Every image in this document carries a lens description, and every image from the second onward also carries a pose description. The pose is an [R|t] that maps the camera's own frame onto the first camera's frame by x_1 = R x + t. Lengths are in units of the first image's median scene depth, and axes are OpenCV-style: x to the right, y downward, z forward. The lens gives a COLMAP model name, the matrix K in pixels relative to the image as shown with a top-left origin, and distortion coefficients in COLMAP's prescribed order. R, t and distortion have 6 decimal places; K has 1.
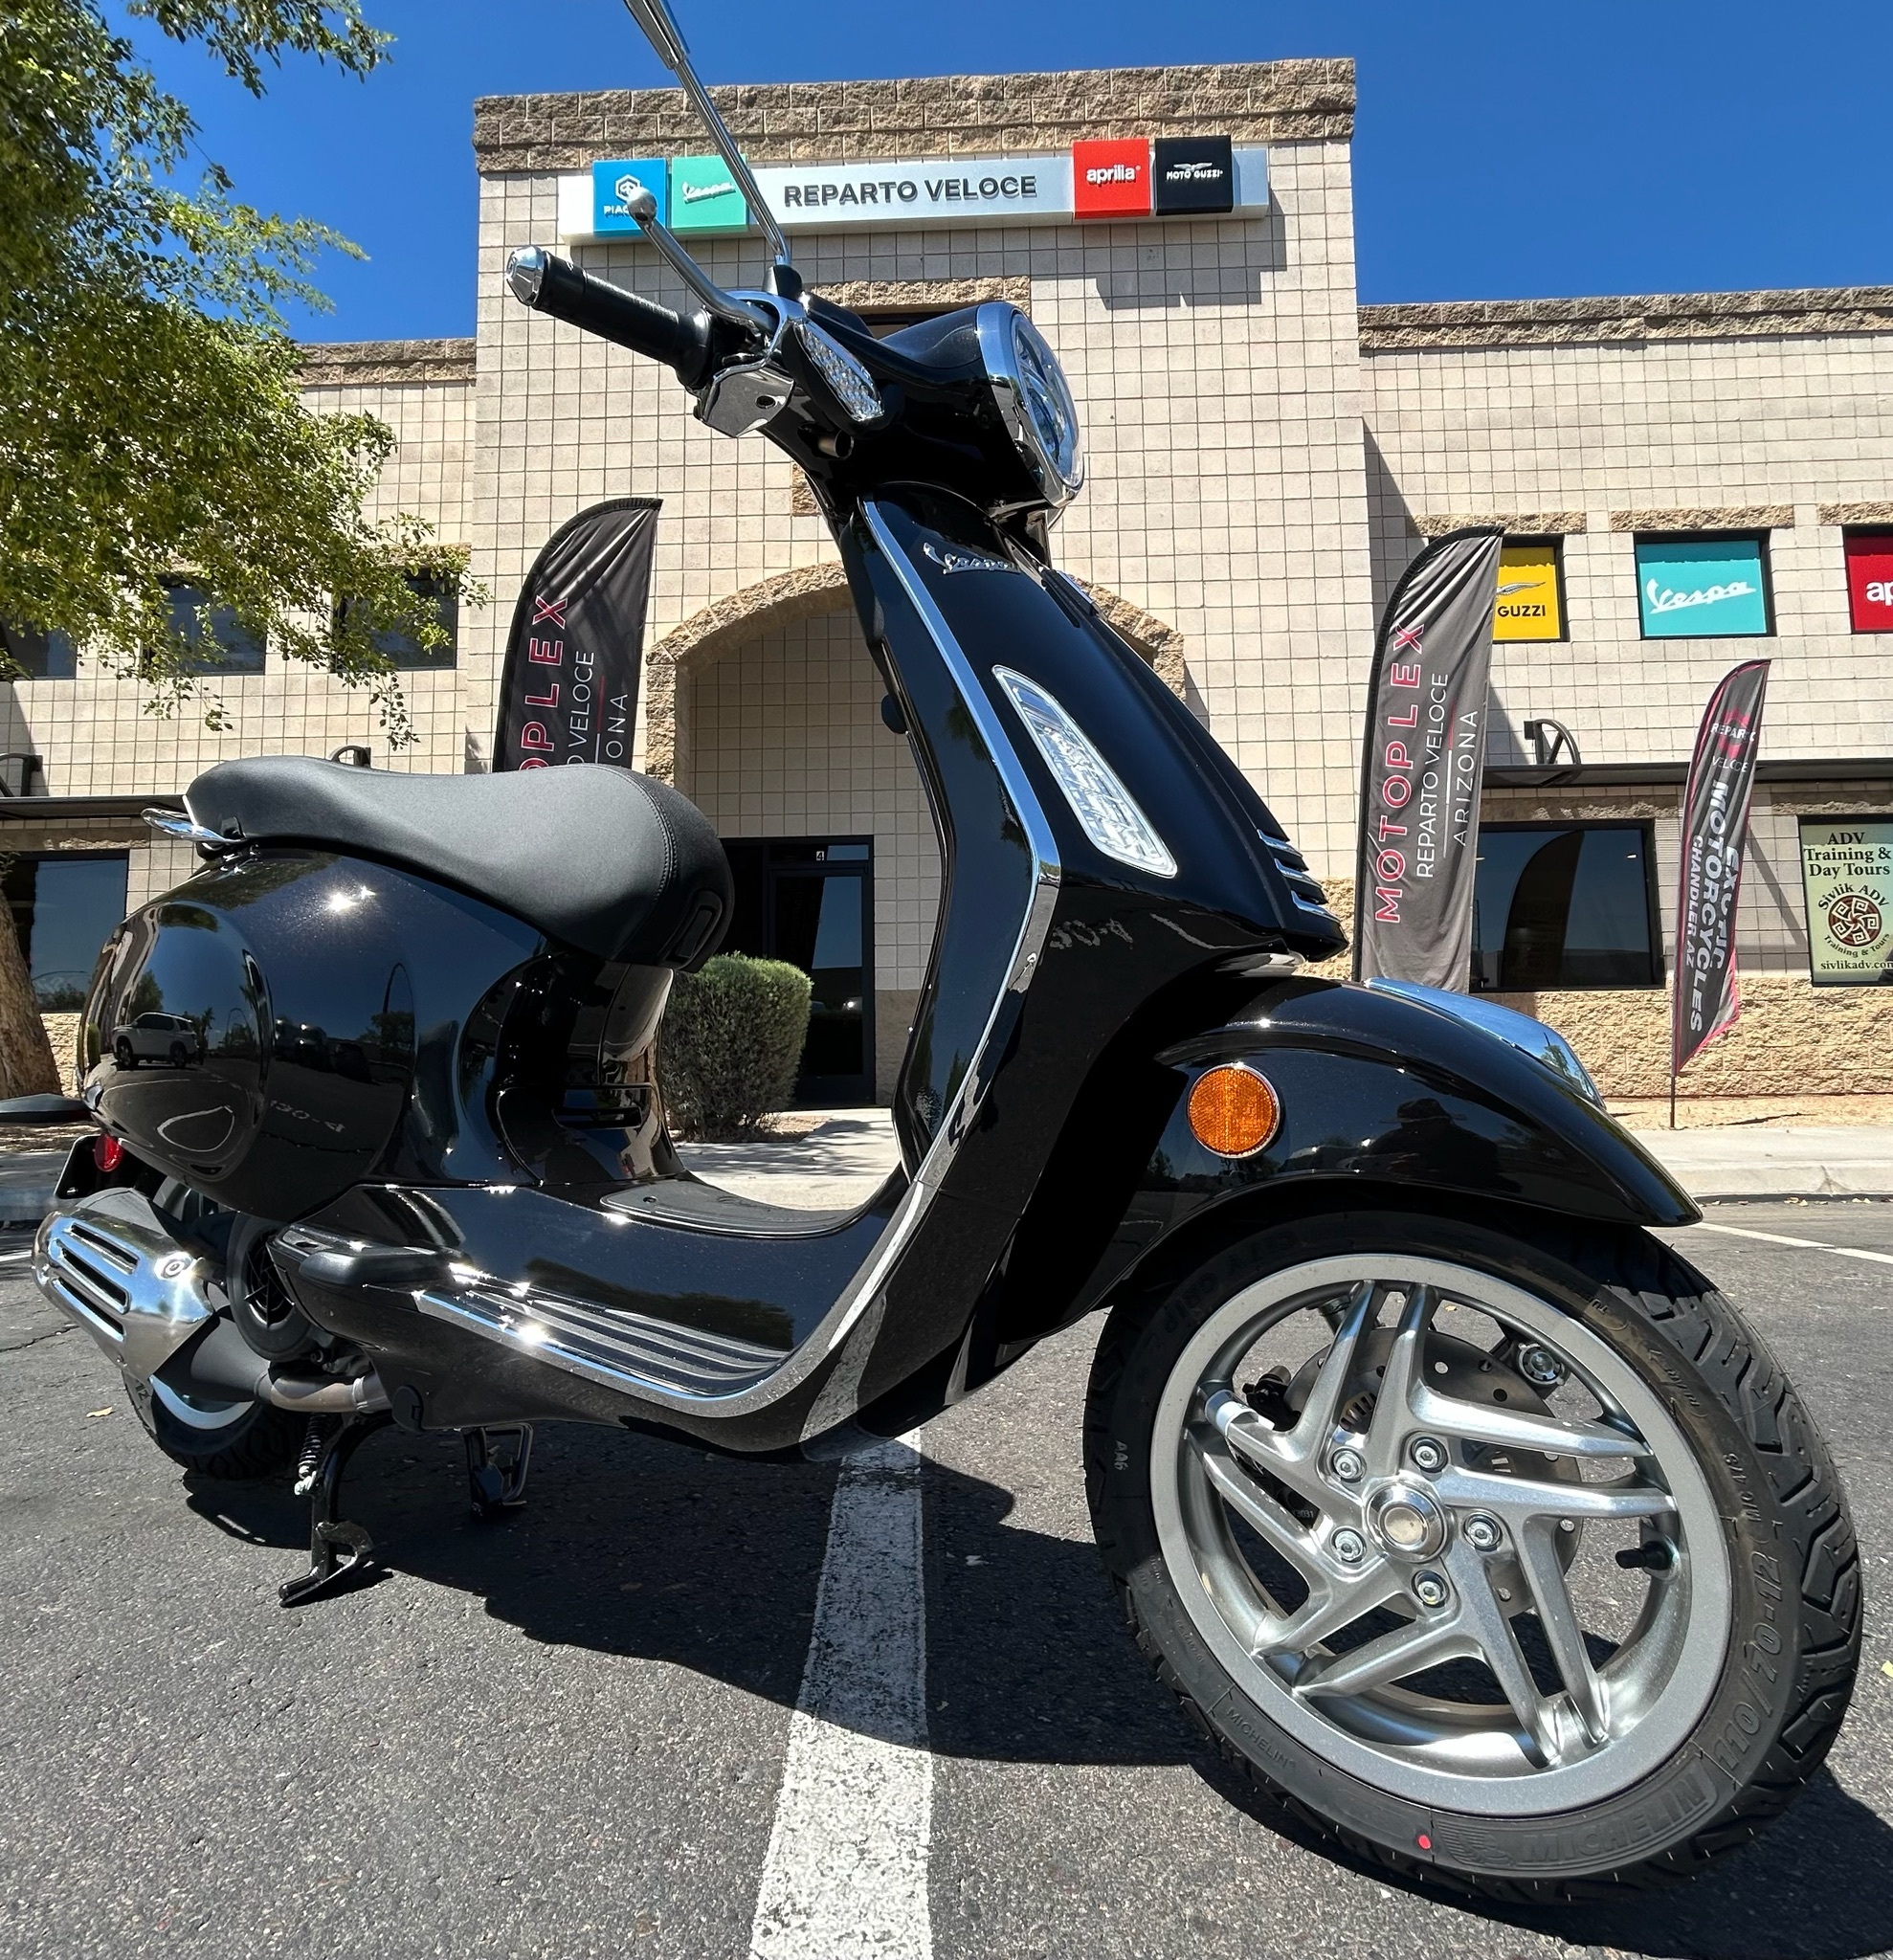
lens RADIAL K [[1068.8, 0, 944.3], [0, 1068.8, 972.2], [0, 0, 1]] dist [-0.017900, 0.021409]
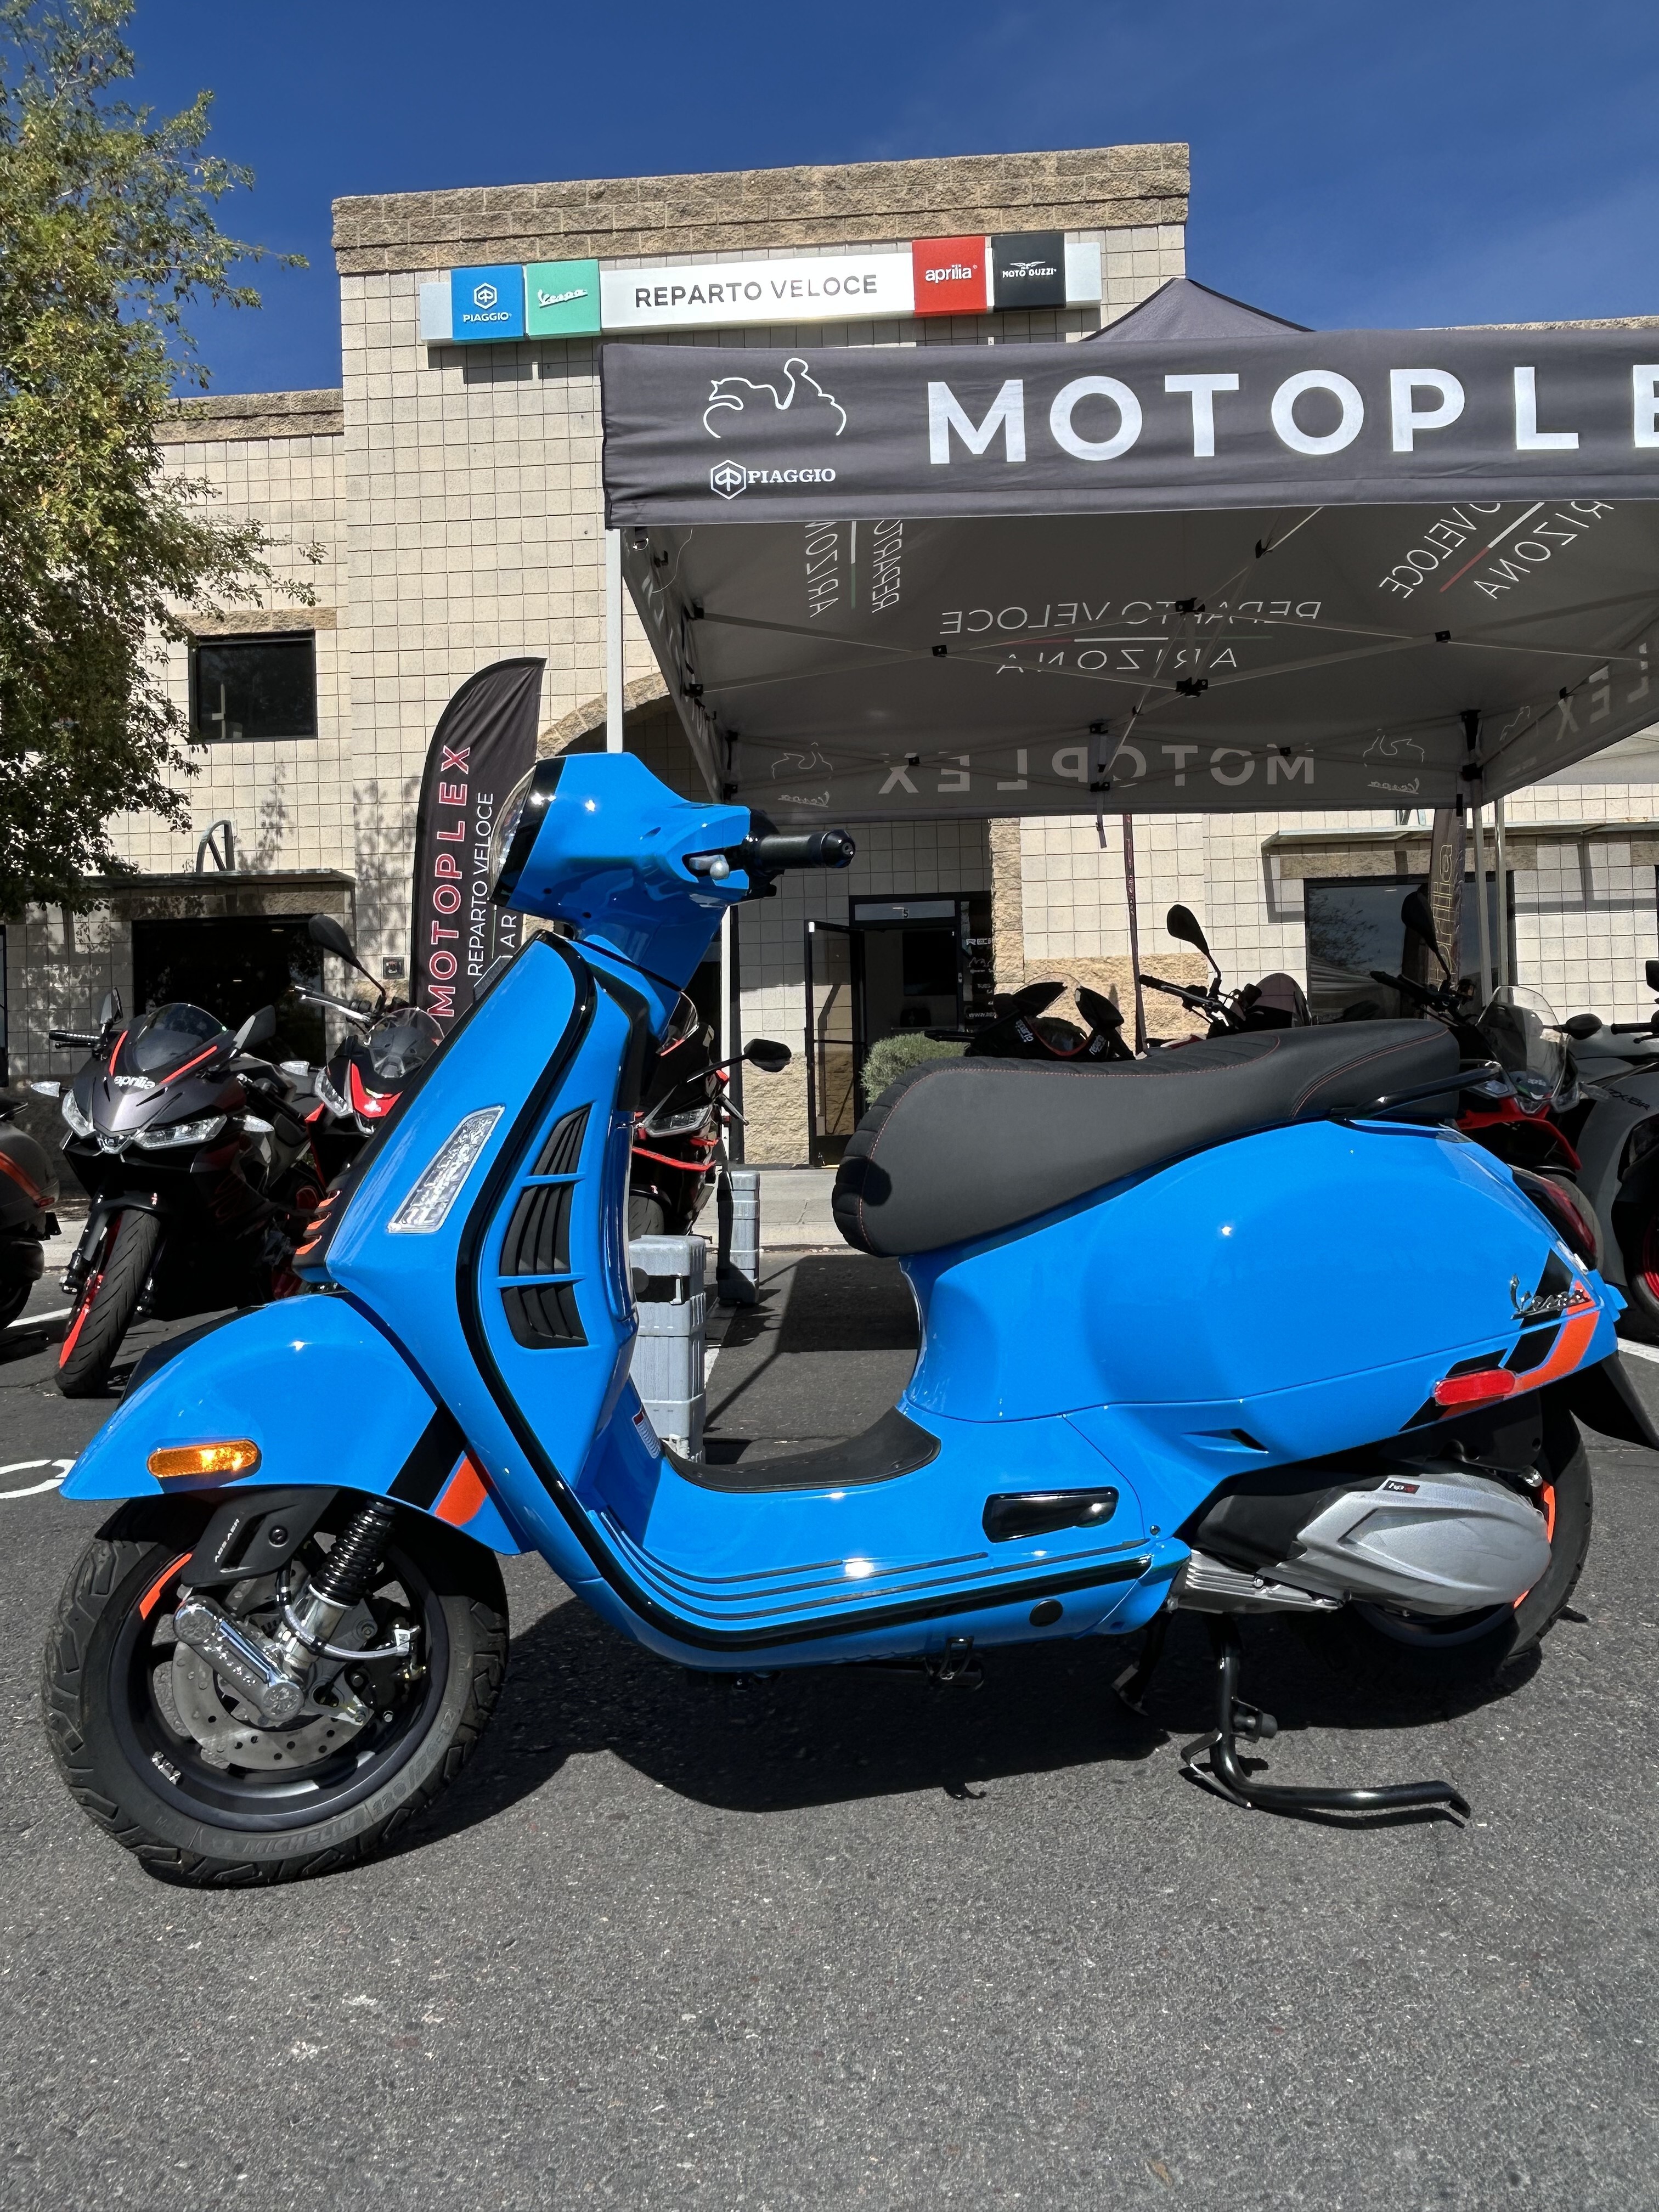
lens RADIAL K [[1582.3, 0, 823.1], [0, 1582.3, 1062.3], [0, 0, 1]] dist [0.075127, -0.098172]
pose [[0.999502, -0.014500, -0.028016, 0.065435], [0.016007, 0.998394, 0.054337, -0.067187], [0.027183, -0.054758, 0.998130, -0.589632]]
